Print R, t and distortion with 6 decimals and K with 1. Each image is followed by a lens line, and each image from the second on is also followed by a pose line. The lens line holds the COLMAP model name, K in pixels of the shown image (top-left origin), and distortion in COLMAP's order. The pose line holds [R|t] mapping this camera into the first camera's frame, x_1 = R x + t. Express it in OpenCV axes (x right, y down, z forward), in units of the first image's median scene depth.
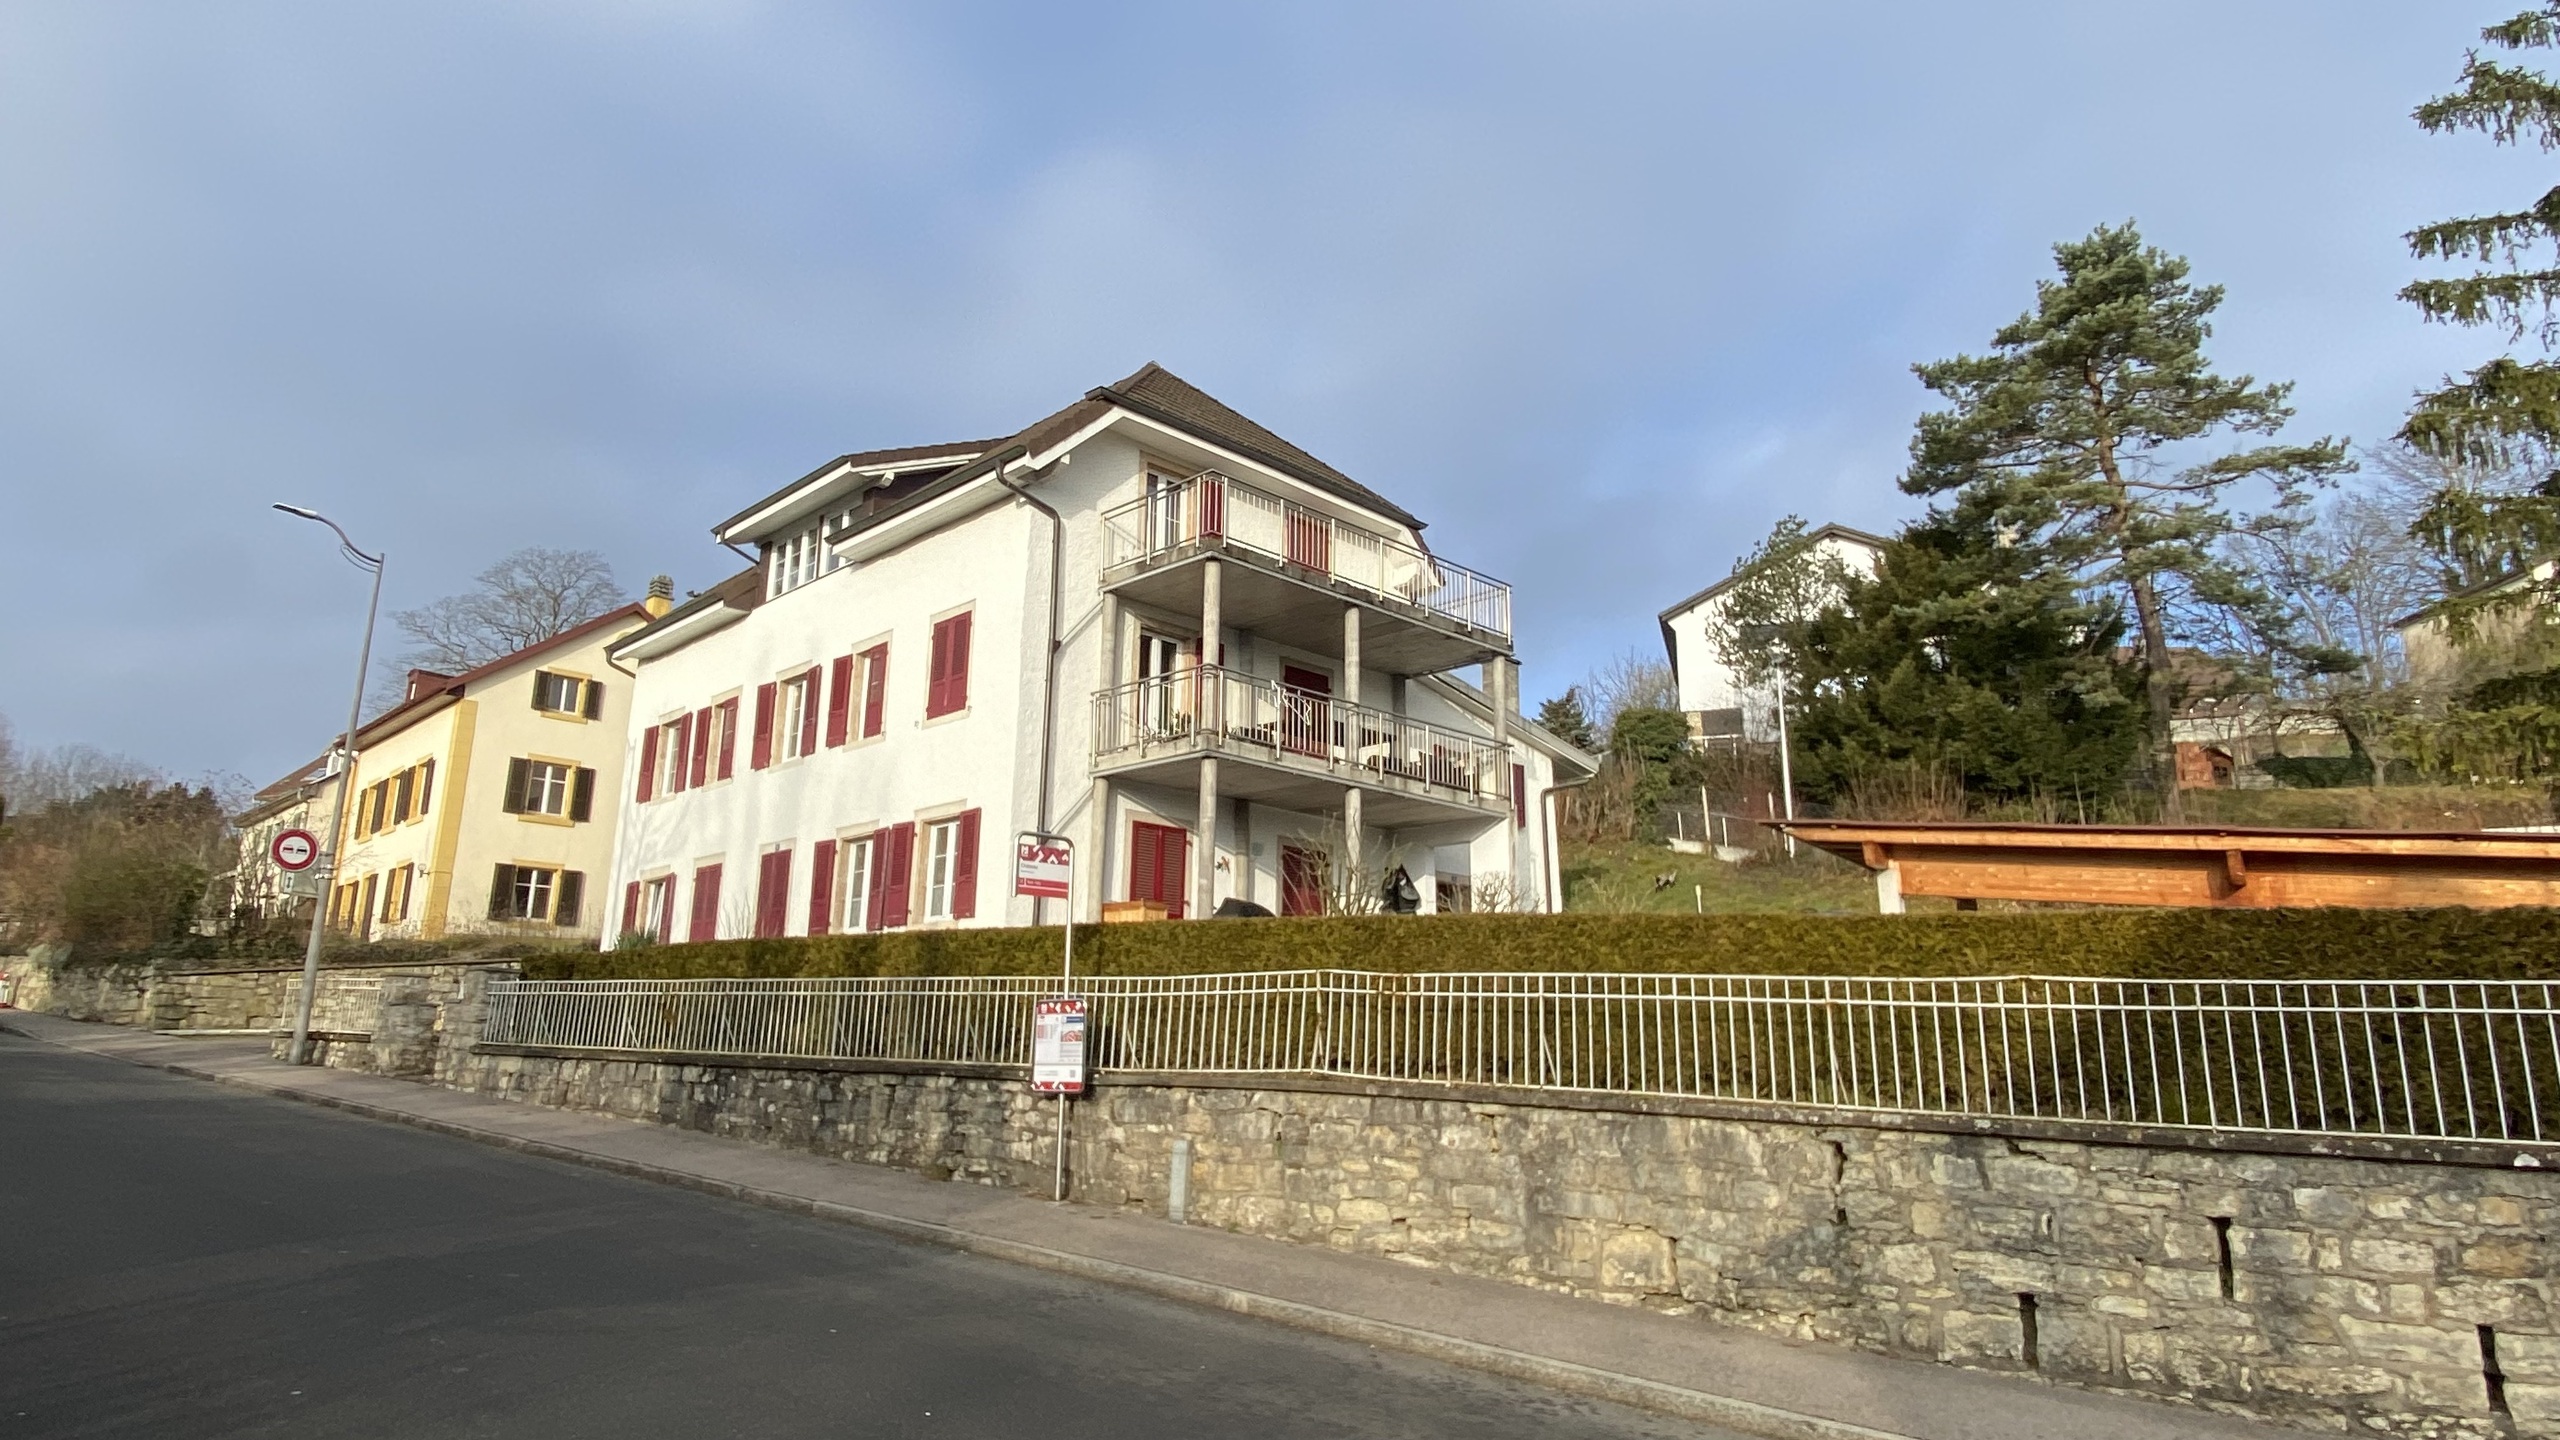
lens RADIAL K [[1485.5, 0, 1254.4], [0, 1485.5, 707.0], [0, 0, 1]] dist [0.019271, -0.028071]
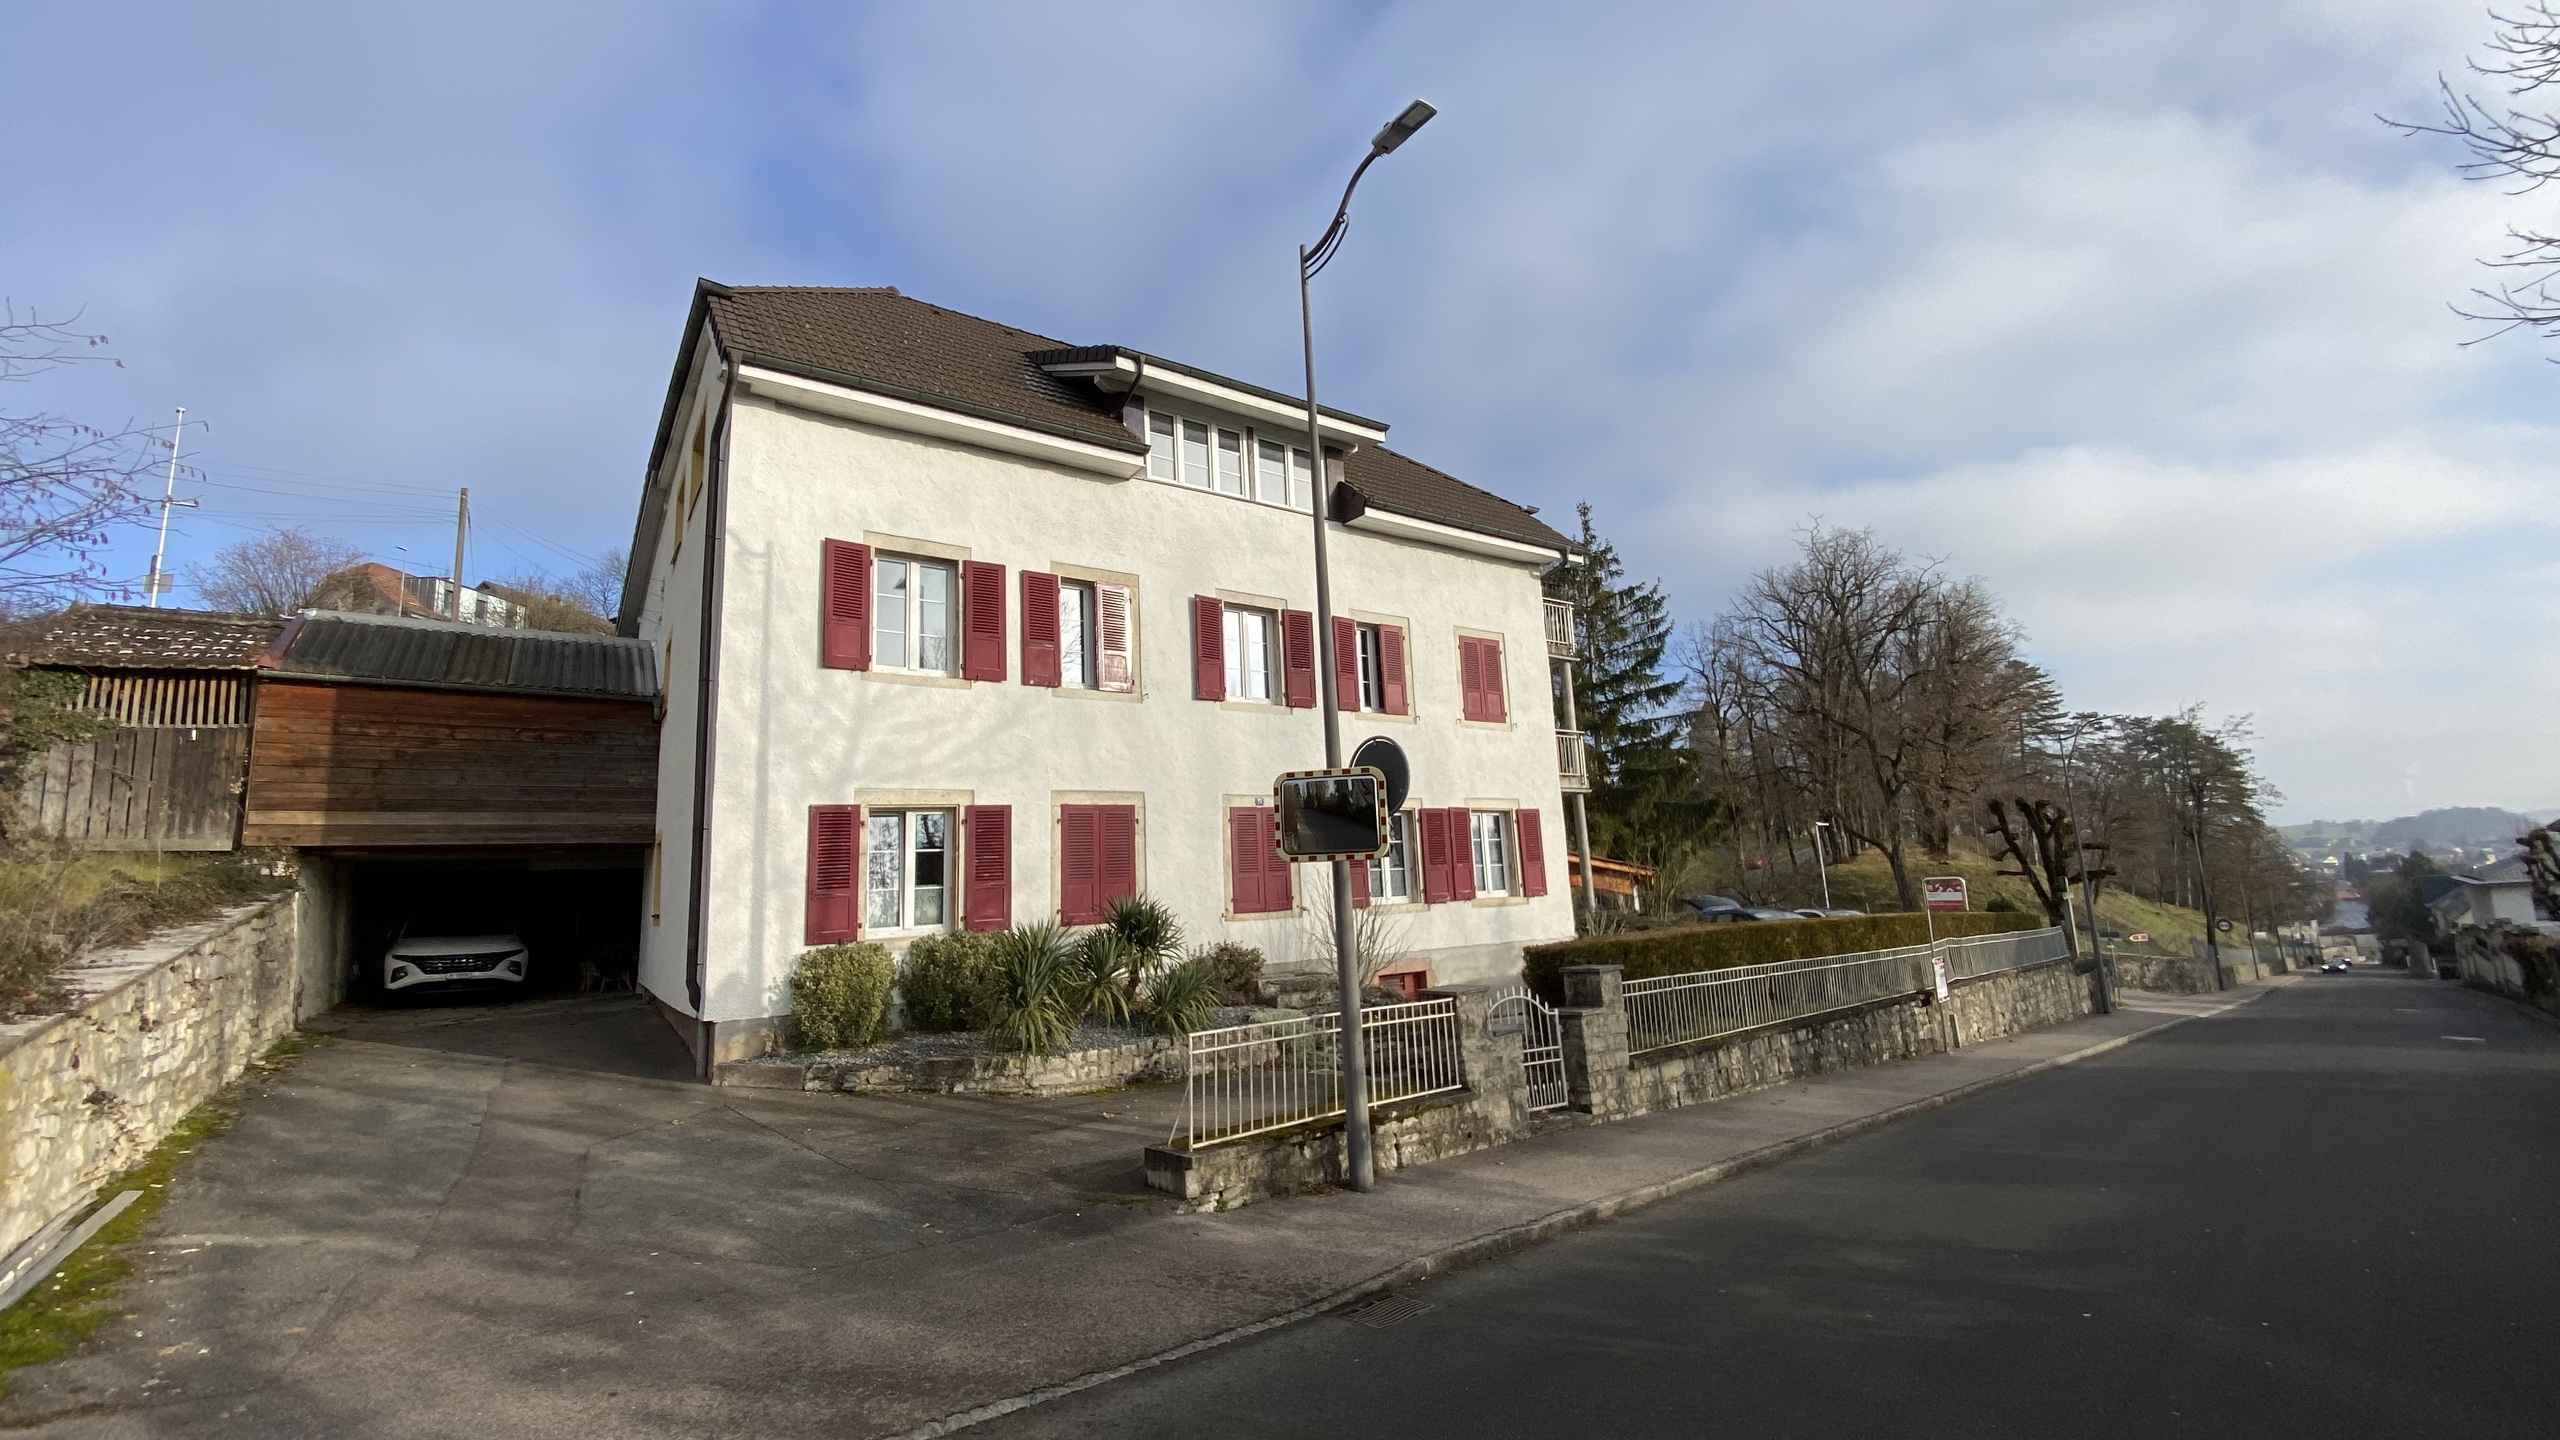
lens RADIAL K [[1036.9, 0, 1301.3], [0, 1036.9, 706.9], [0, 0, 1]] dist [-0.015261, -0.008150]
pose [[0.170247, 0.160738, 0.972203, -0.983484], [-0.191850, 0.973134, -0.127296, 0.121316], [-0.966545, -0.164845, 0.196510, 0.933825]]
